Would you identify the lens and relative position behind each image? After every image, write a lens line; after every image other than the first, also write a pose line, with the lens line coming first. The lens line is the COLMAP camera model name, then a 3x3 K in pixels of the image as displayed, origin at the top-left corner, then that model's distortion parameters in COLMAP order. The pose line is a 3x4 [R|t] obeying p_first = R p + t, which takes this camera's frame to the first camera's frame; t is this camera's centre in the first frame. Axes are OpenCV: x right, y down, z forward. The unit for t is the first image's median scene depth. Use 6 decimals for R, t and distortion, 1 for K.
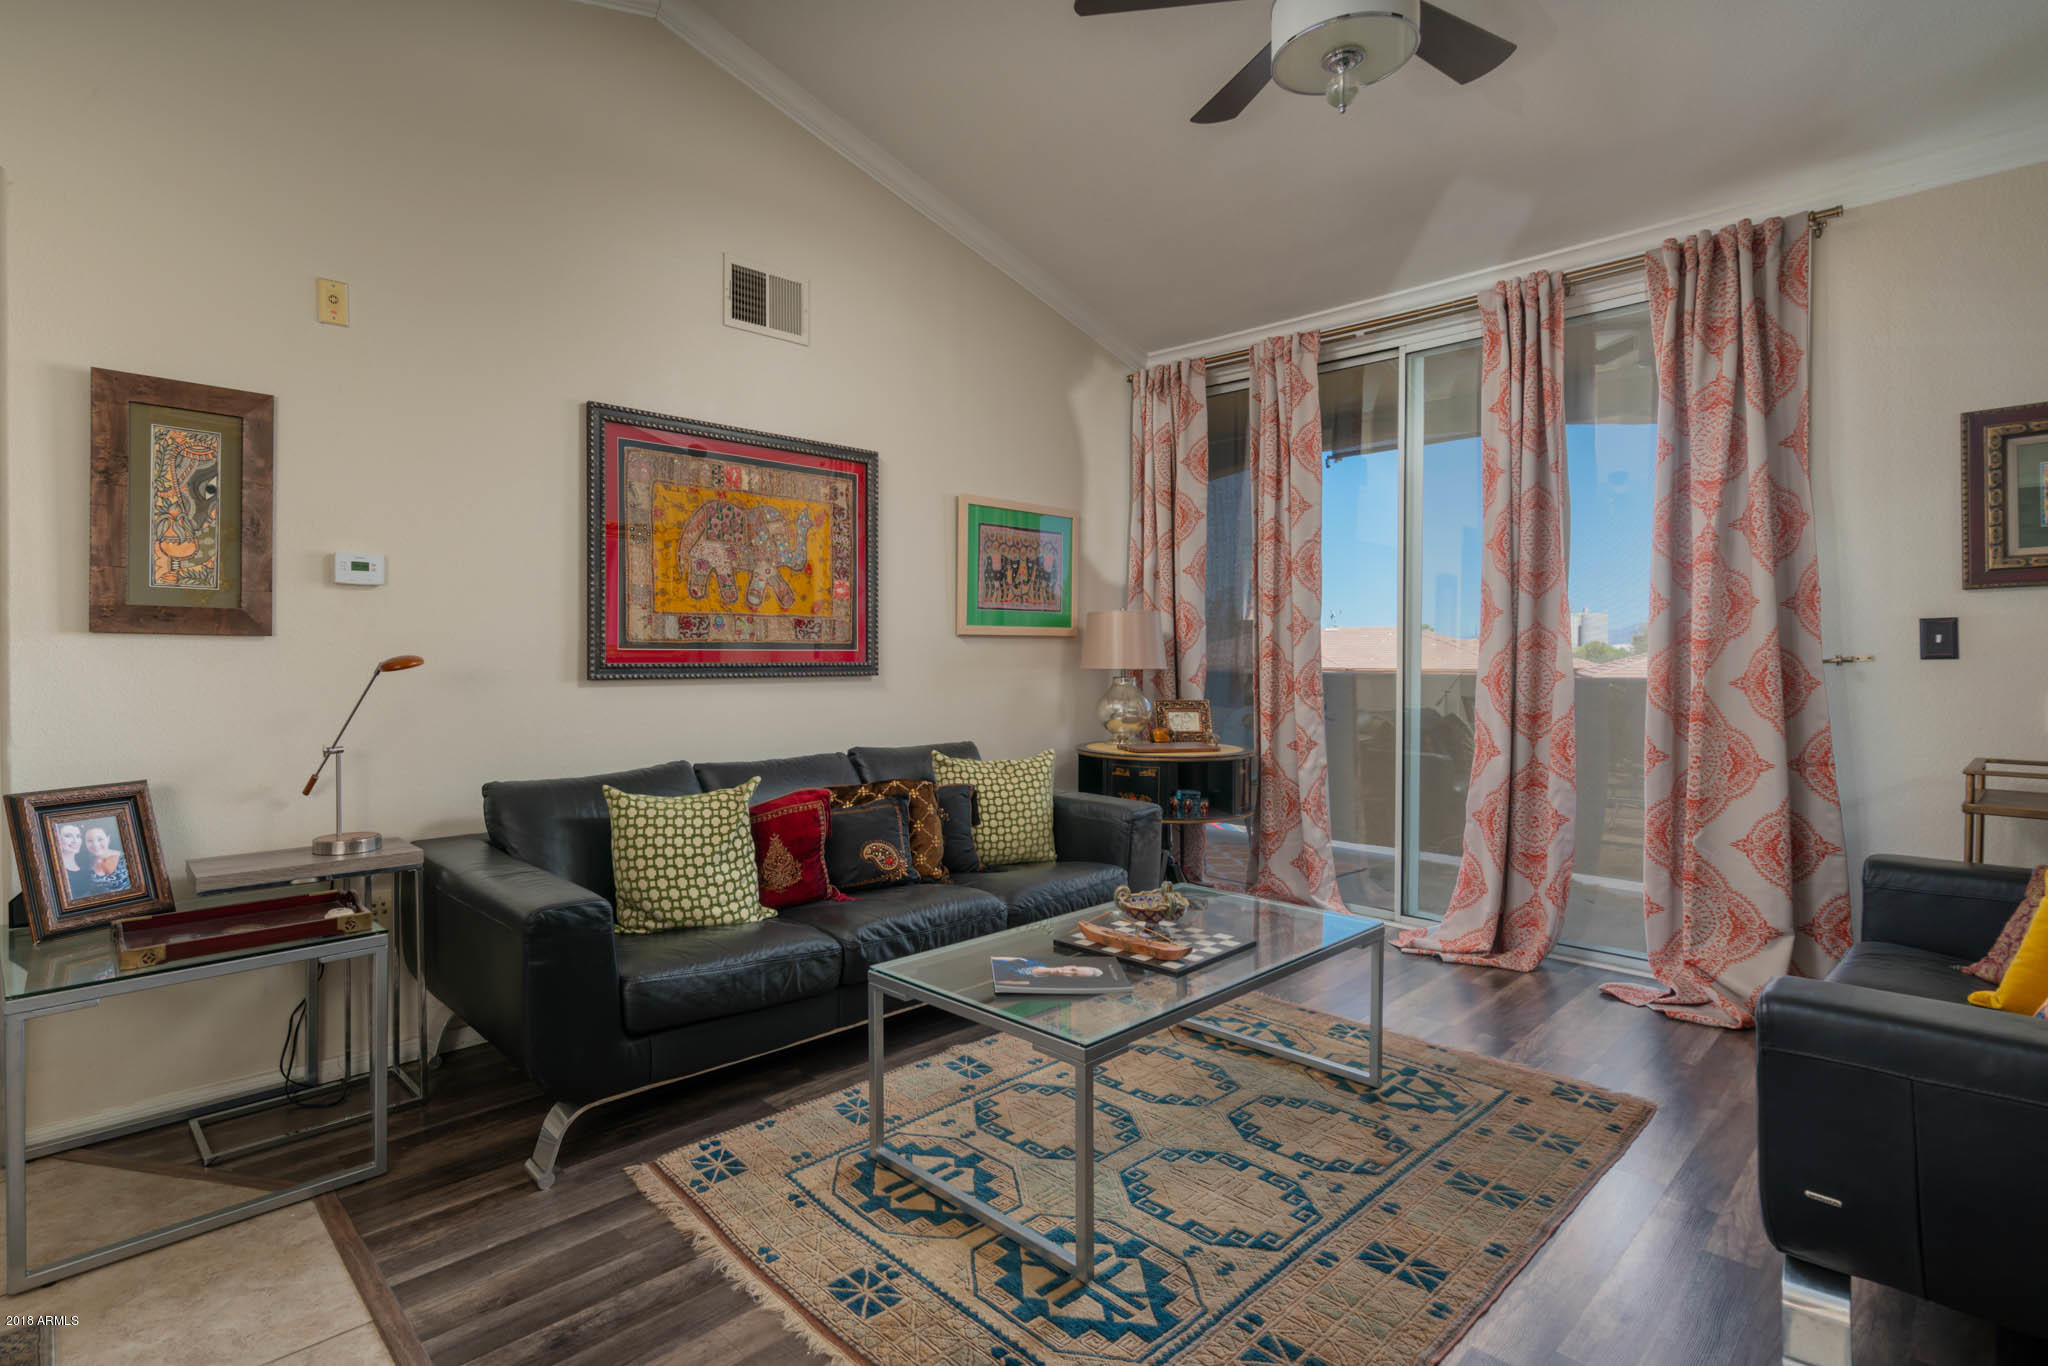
lens RADIAL K [[1003.9, 0, 935.3], [0, 1003.9, 657.0], [0, 0, 1]] dist [-0.002173, -0.000098]
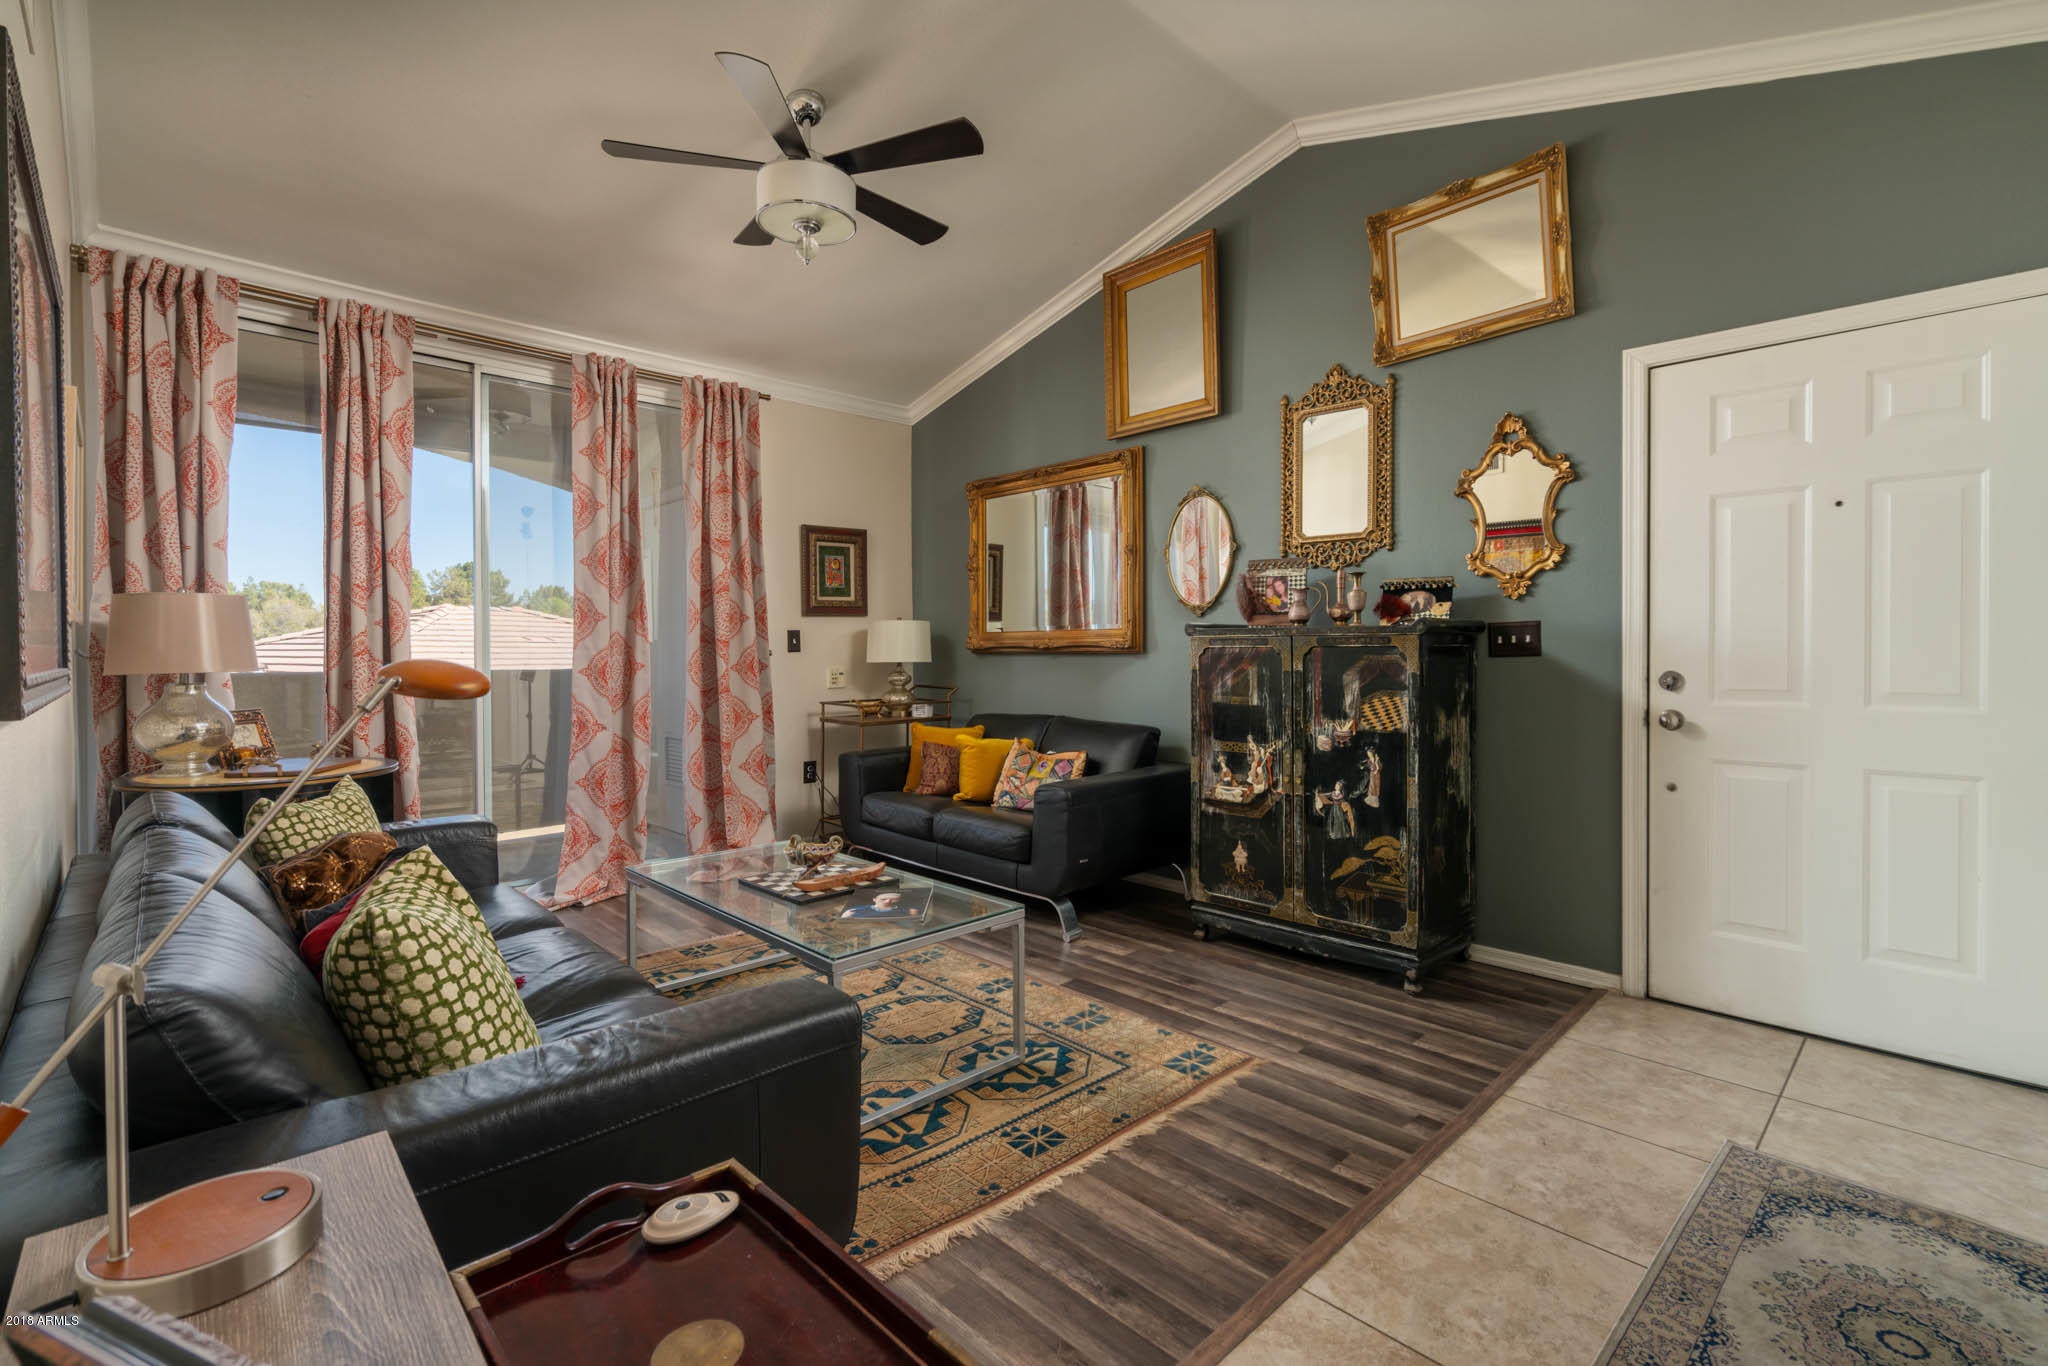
lens RADIAL K [[927.1, 0, 1012.9], [0, 927.1, 661.1], [0, 0, 1]] dist [0.000112, -0.000089]
pose [[-0.026343, -0.013640, 0.999560, -0.692629], [0.008125, 0.999871, 0.013858, -0.001430], [-0.999620, 0.008487, -0.026229, 0.582361]]
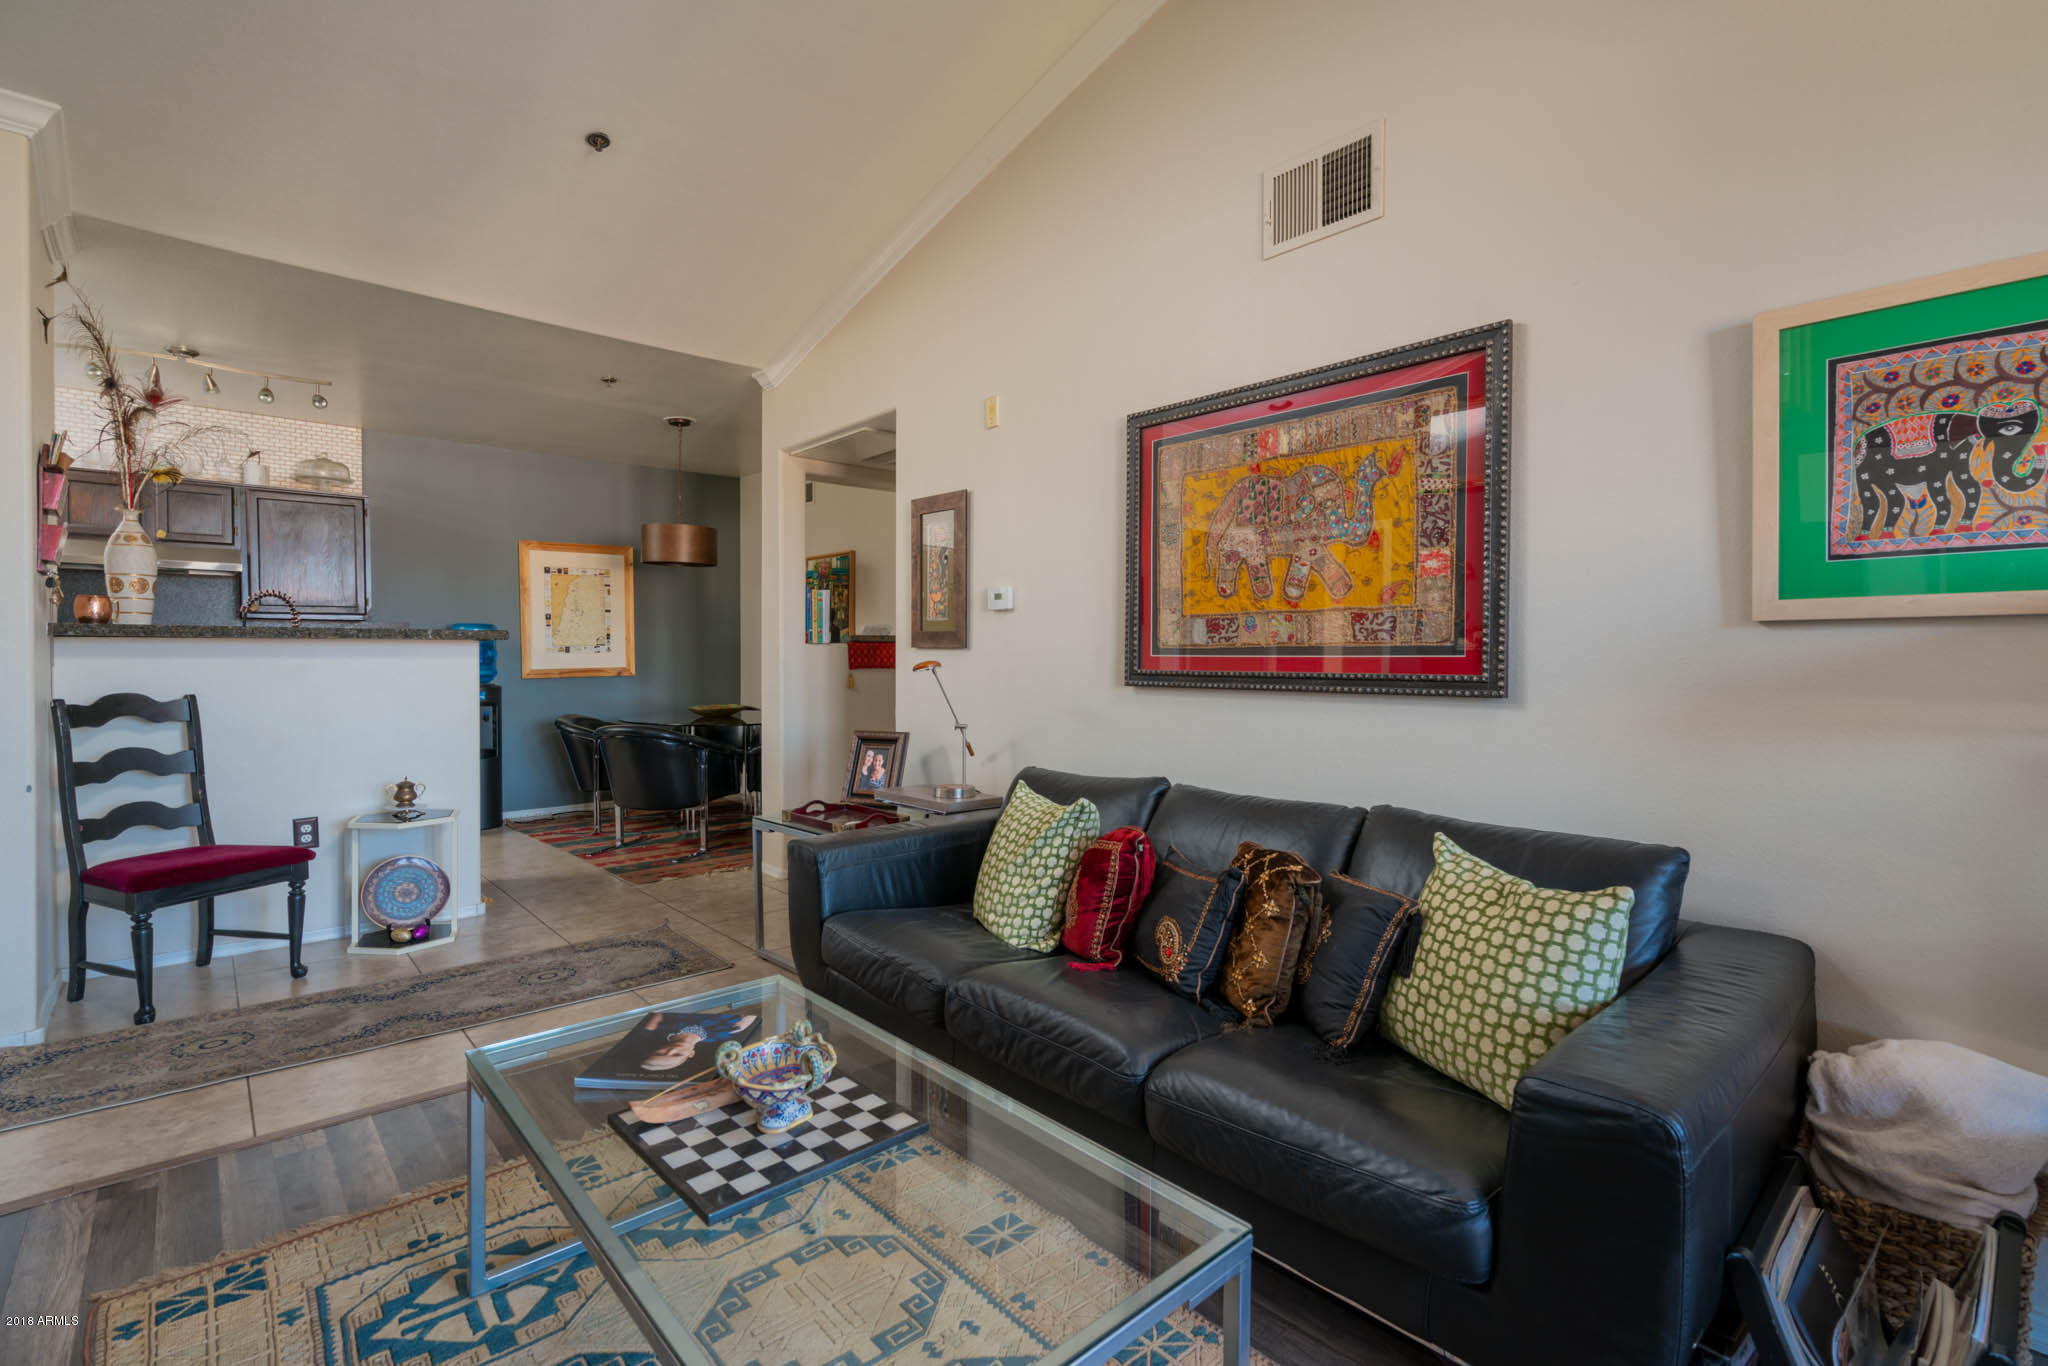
lens RADIAL K [[927.1, 0, 1019.4], [0, 927.1, 673.8], [0, 0, 1]] dist [0.000112, -0.000089]
pose [[-0.007817, 0.015759, -0.999845, 0.584709], [-0.008596, 0.999838, 0.015826, -0.003237], [0.999932, 0.008719, -0.007680, 0.858661]]
